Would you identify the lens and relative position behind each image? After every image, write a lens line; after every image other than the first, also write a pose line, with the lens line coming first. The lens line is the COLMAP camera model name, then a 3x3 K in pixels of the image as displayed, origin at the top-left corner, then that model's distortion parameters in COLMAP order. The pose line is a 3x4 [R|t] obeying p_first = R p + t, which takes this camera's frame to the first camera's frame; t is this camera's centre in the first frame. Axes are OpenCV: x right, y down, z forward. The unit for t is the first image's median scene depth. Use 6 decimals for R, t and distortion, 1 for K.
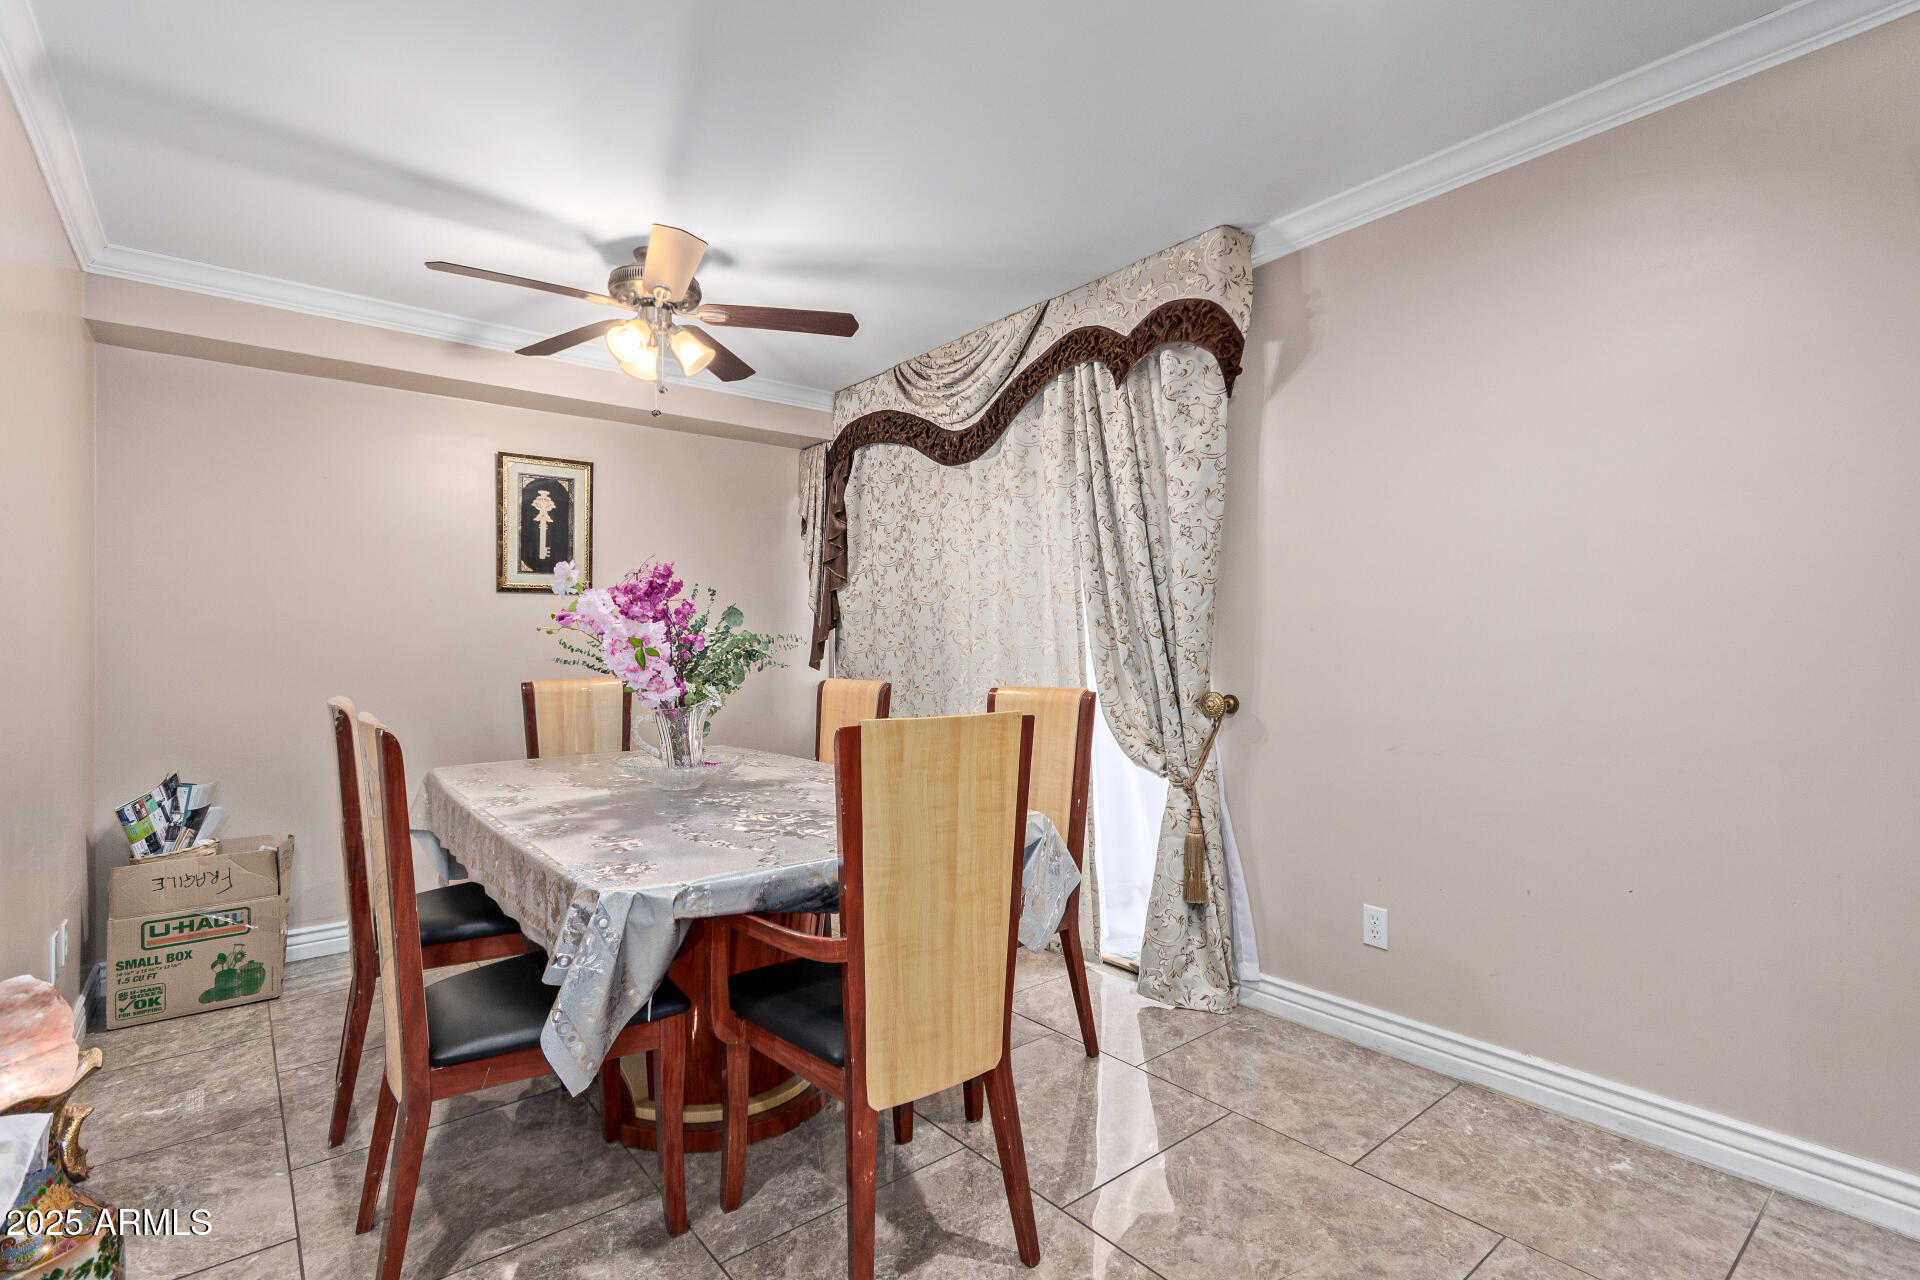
lens RADIAL K [[900.3, 0, 946.7], [0, 900.3, 644.0], [0, 0, 1]] dist [0.004969, 0.000819]
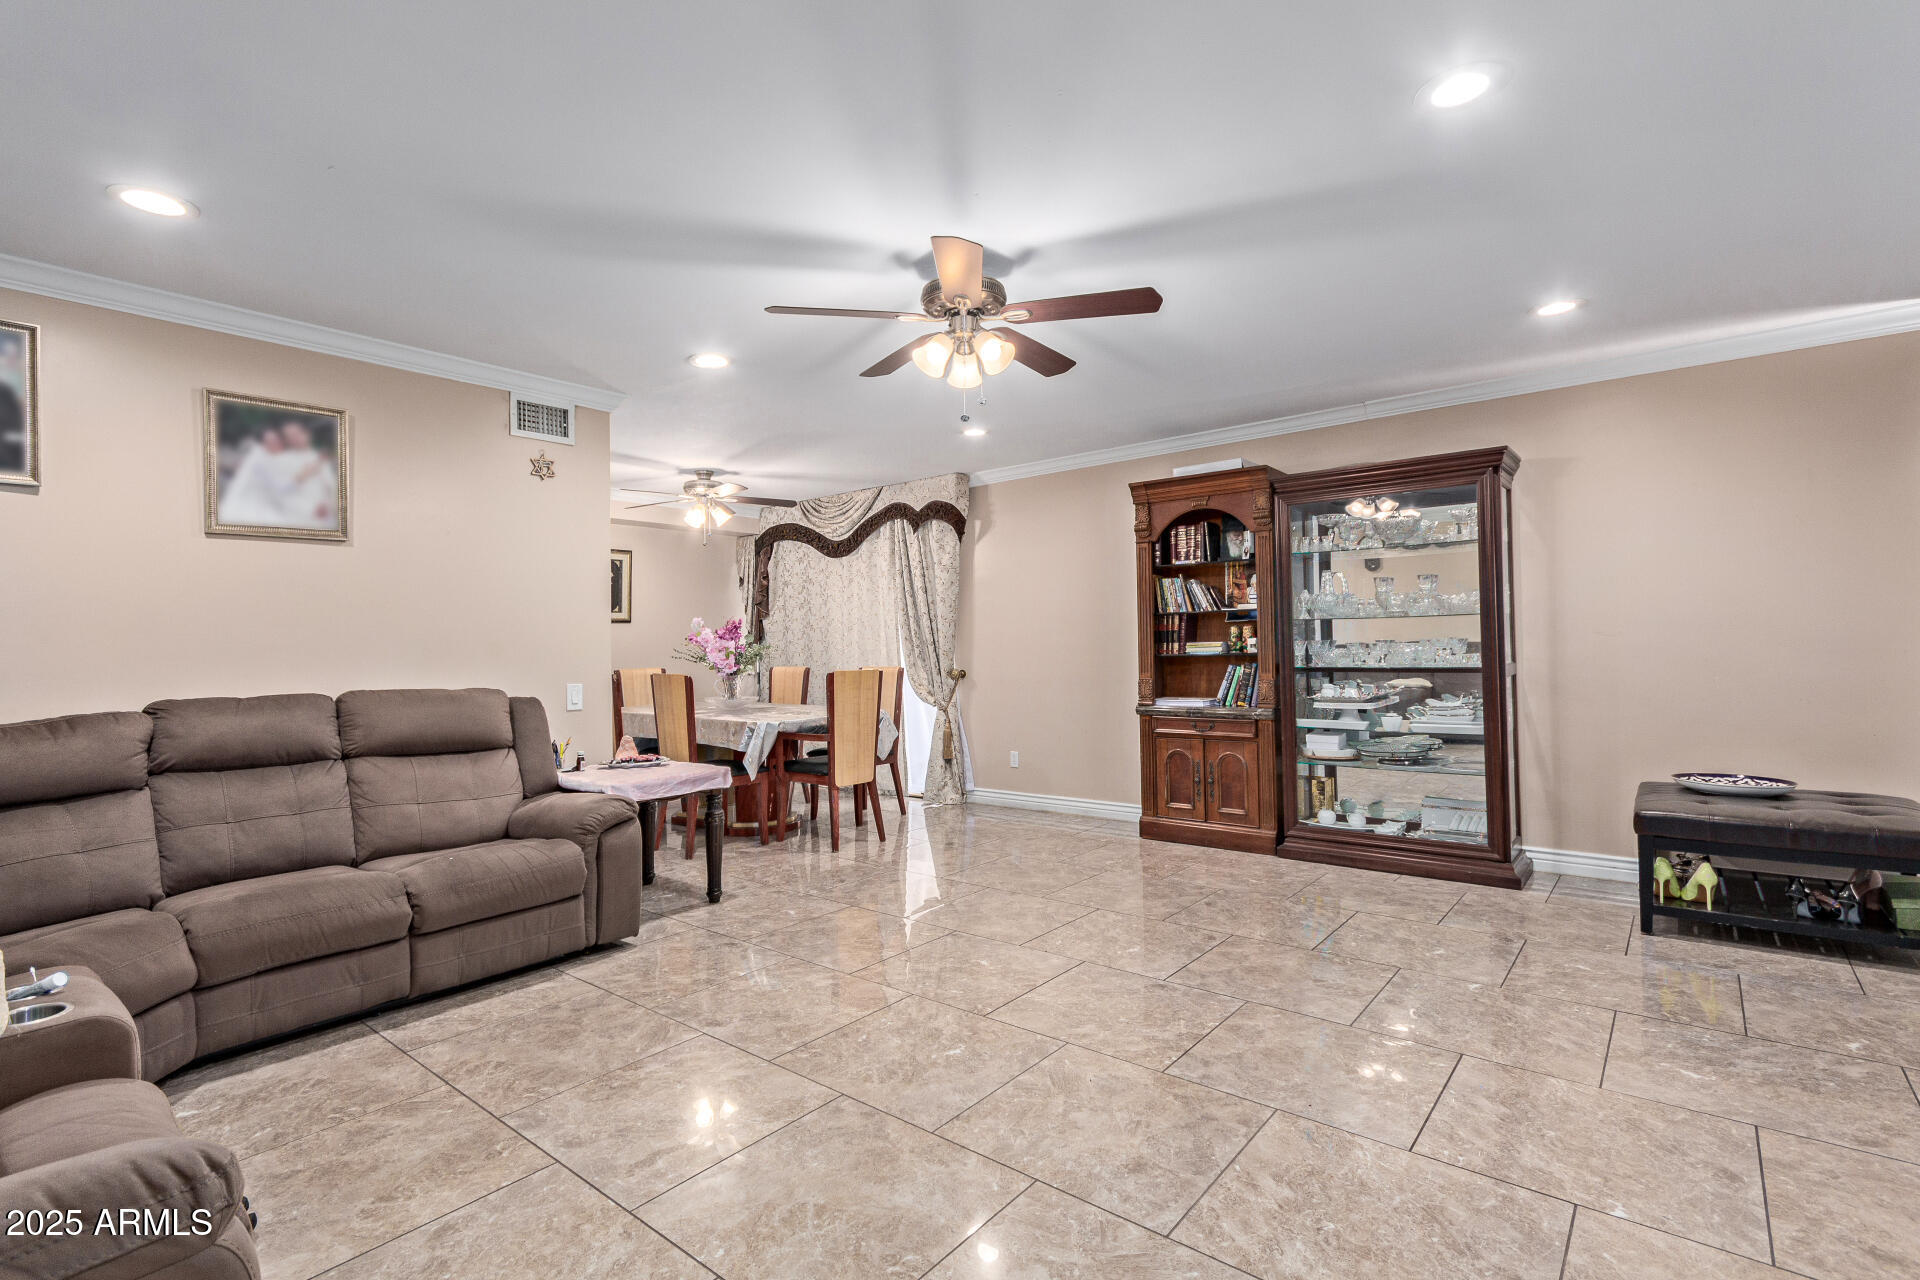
lens RADIAL K [[900.3, 0, 954.3], [0, 900.3, 631.8], [0, 0, 1]] dist [0.004969, 0.000819]
pose [[0.978338, -0.002918, 0.206992, -0.176409], [0.006997, 0.999795, -0.018980, 0.002206], [-0.206894, 0.020017, 0.978159, -1.207145]]
